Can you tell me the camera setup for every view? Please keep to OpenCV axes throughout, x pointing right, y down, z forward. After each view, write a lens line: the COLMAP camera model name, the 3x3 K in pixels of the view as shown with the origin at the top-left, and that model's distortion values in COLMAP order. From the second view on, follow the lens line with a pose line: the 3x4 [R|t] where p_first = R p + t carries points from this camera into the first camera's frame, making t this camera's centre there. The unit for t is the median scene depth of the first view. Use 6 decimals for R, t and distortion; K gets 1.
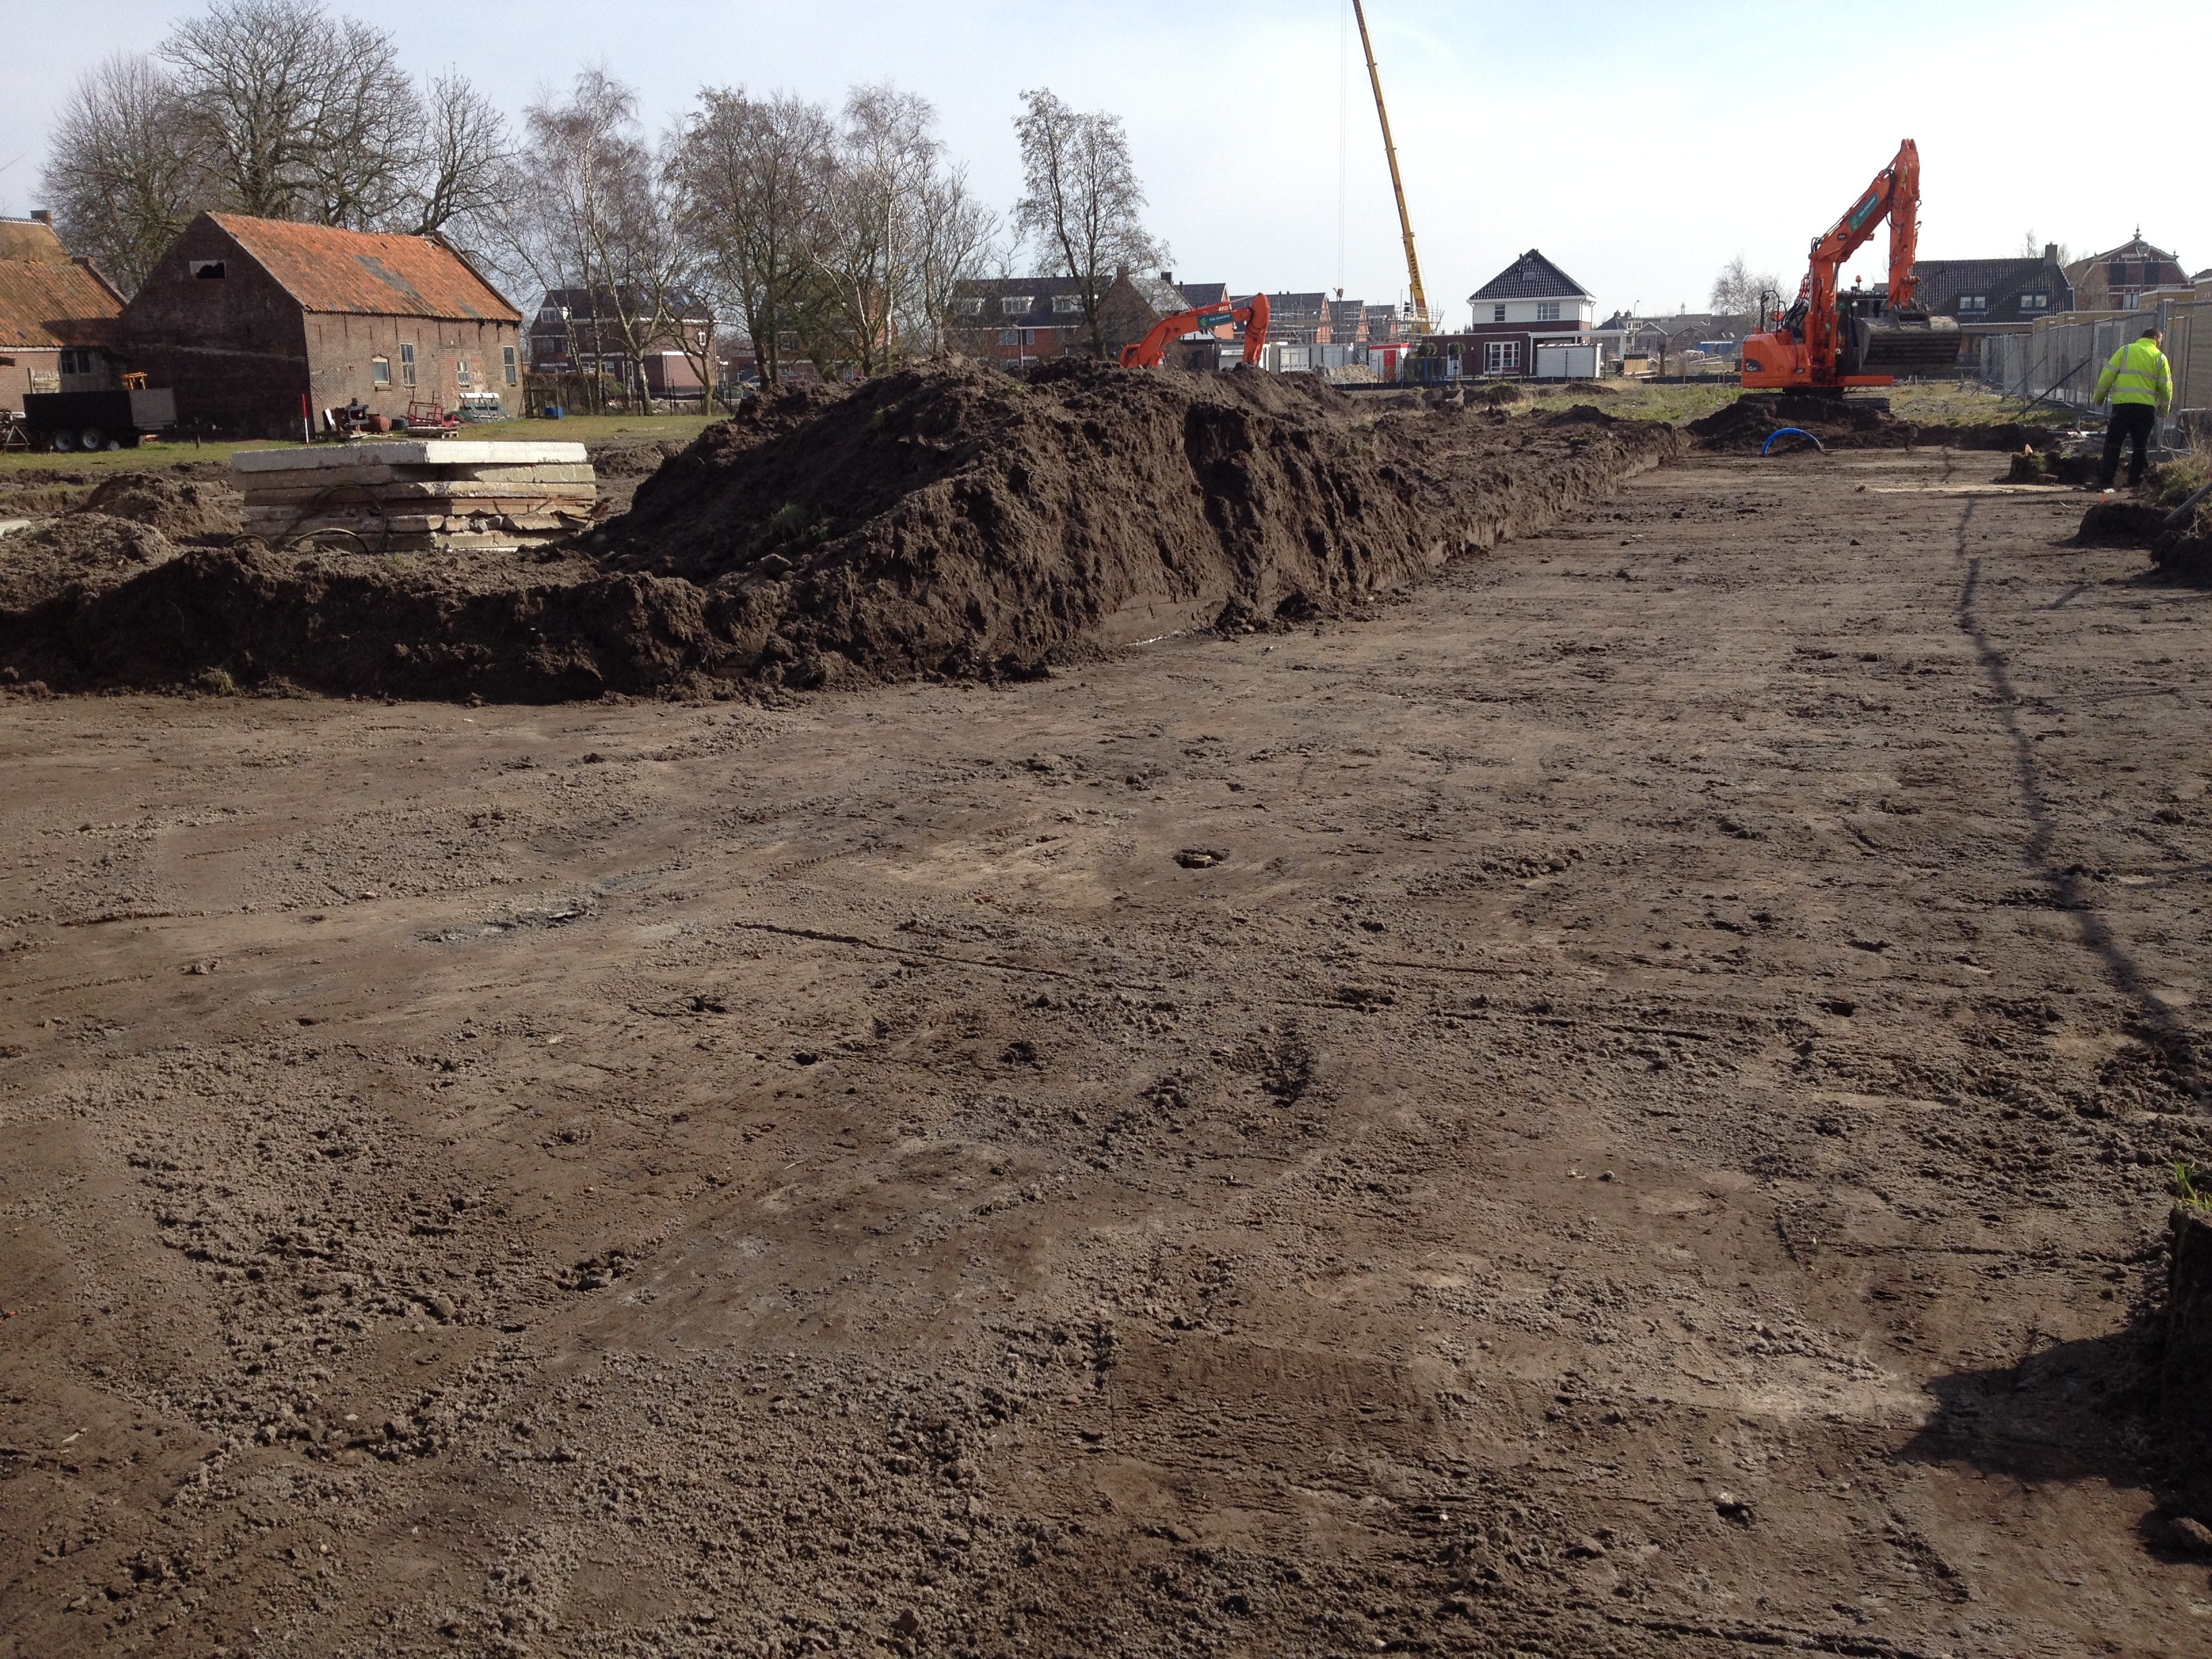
lens RADIAL K [[2262.8, 0, 1103.5], [0, 2262.8, 845.7], [0, 0, 1]] dist [0.022668, 0.000000]
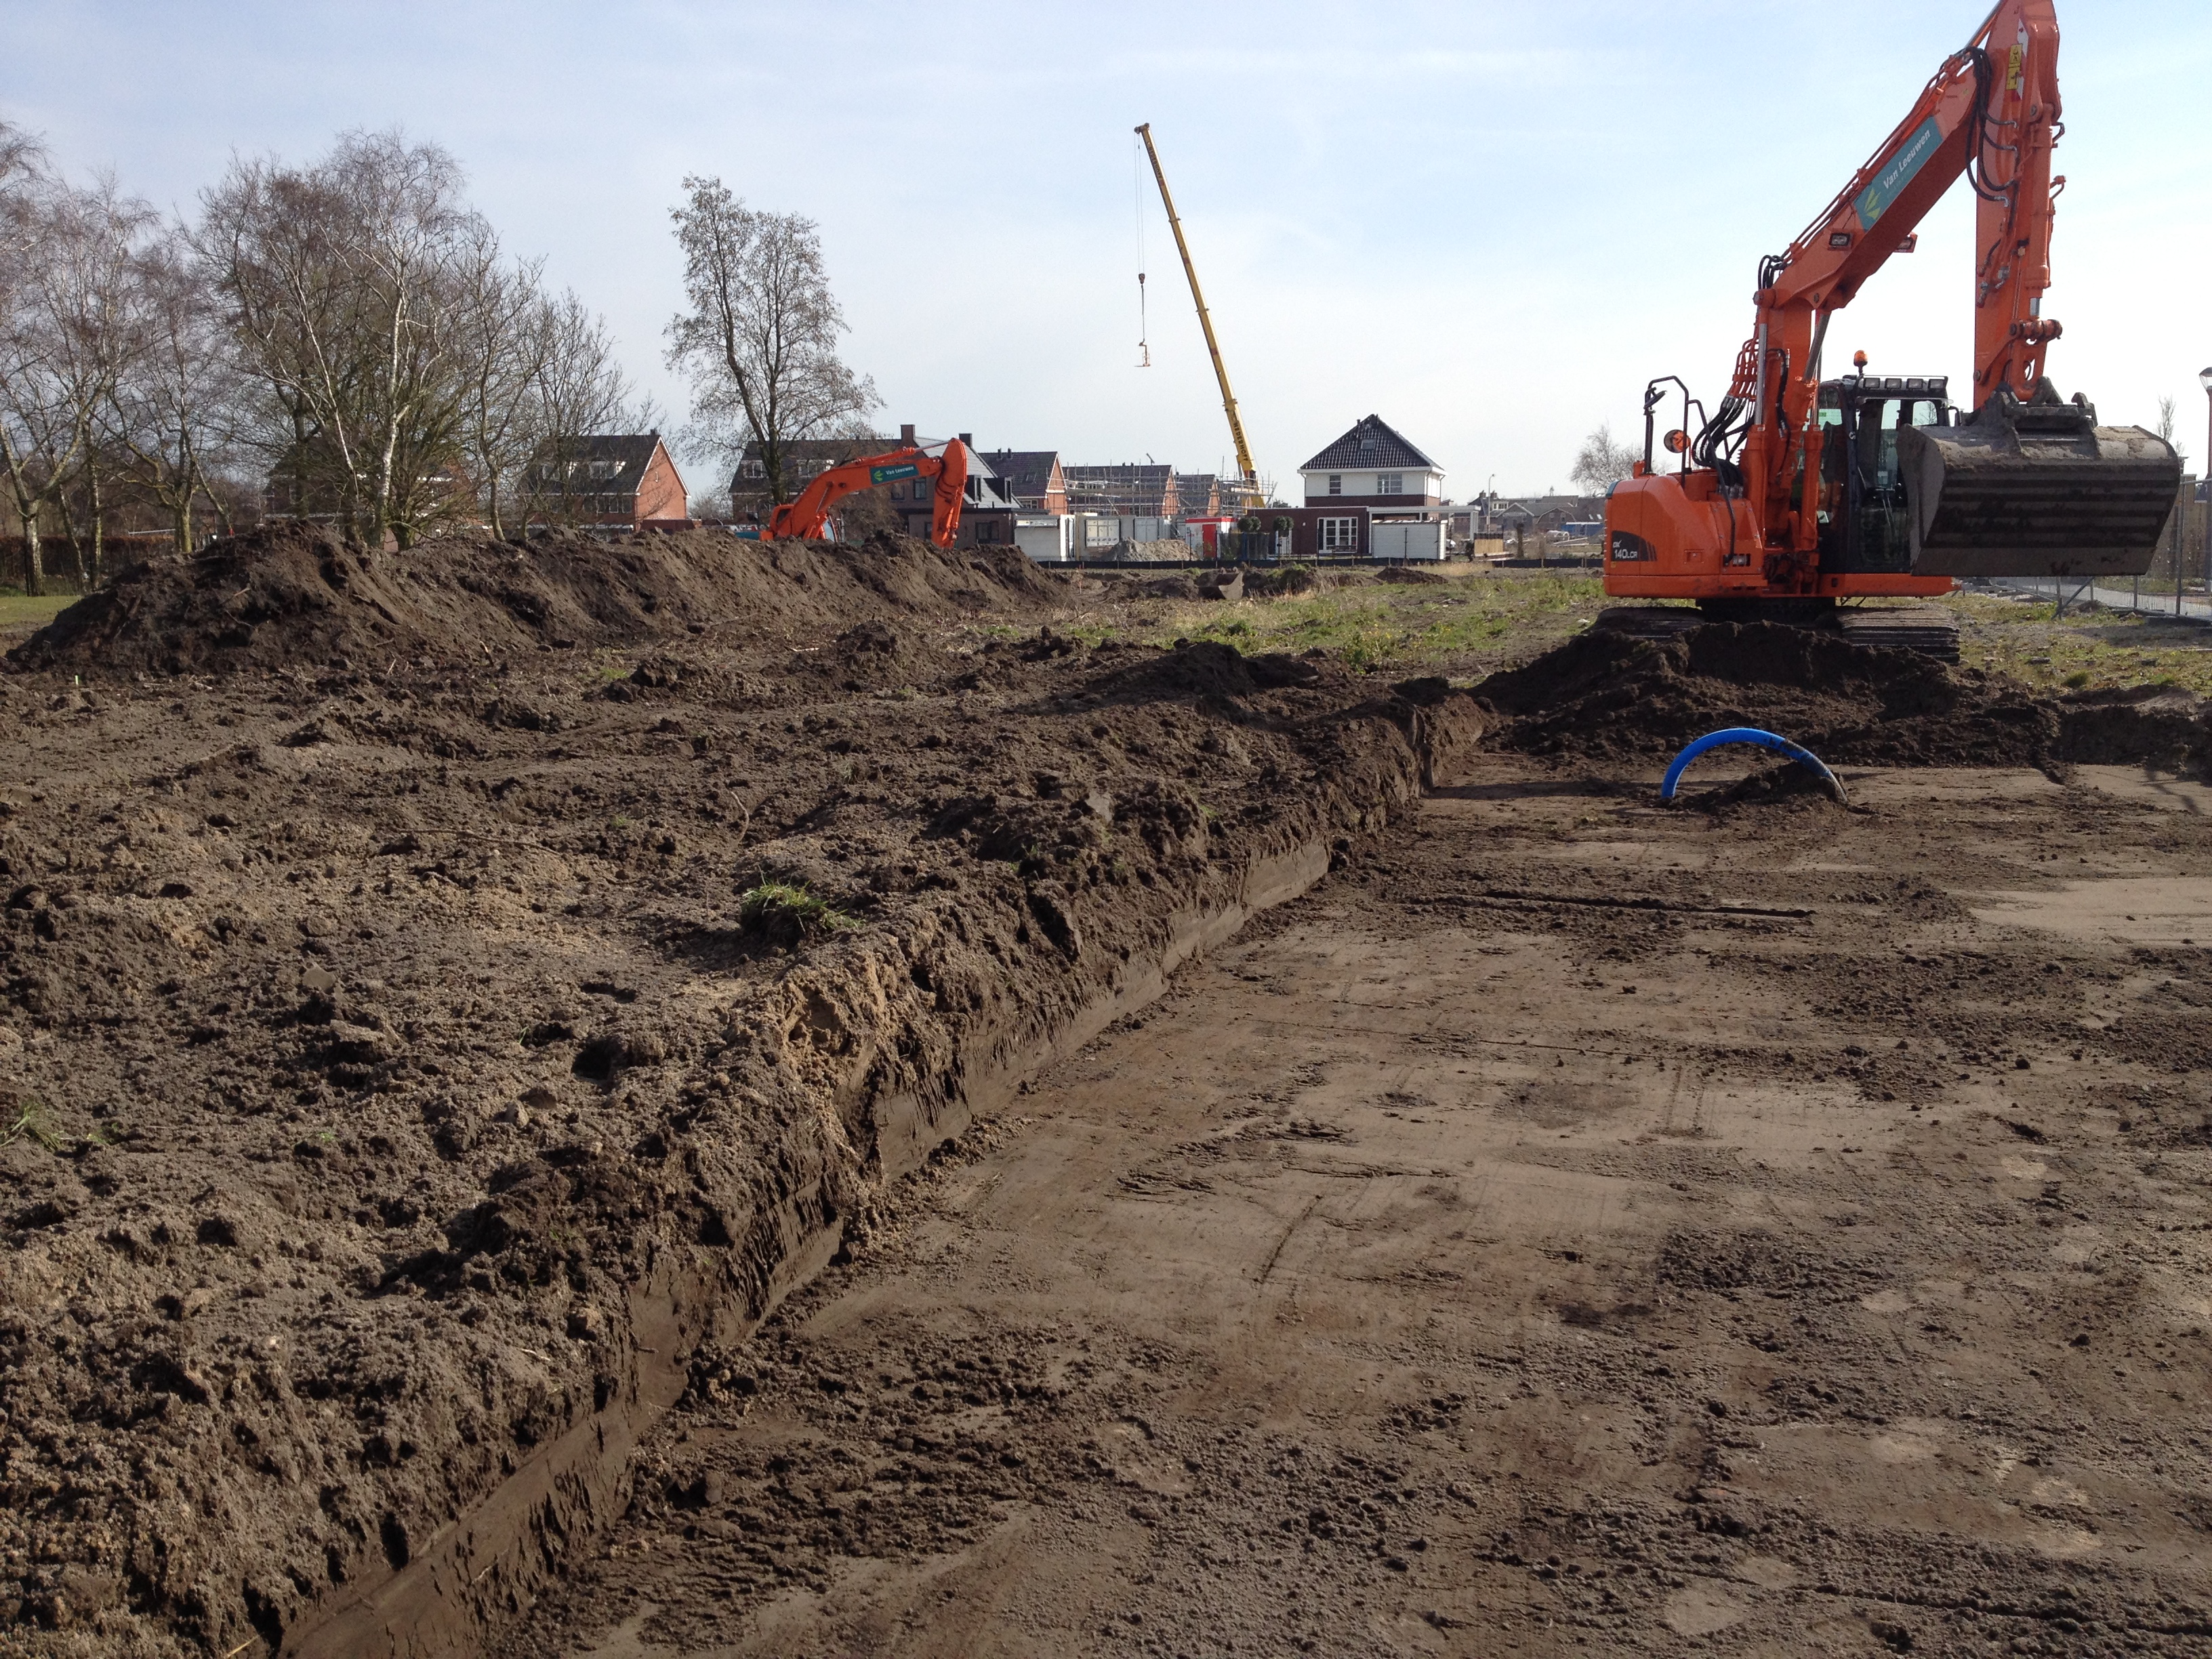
lens RADIAL K [[2262.8, 0, 1097.5], [0, 2262.8, 818.0], [0, 0, 1]] dist [0.022668, 0.000000]
pose [[0.998720, 0.010566, 0.049466, 0.067738], [-0.006267, 0.996252, -0.086272, -0.050378], [-0.050192, 0.085852, 0.995043, 0.239379]]
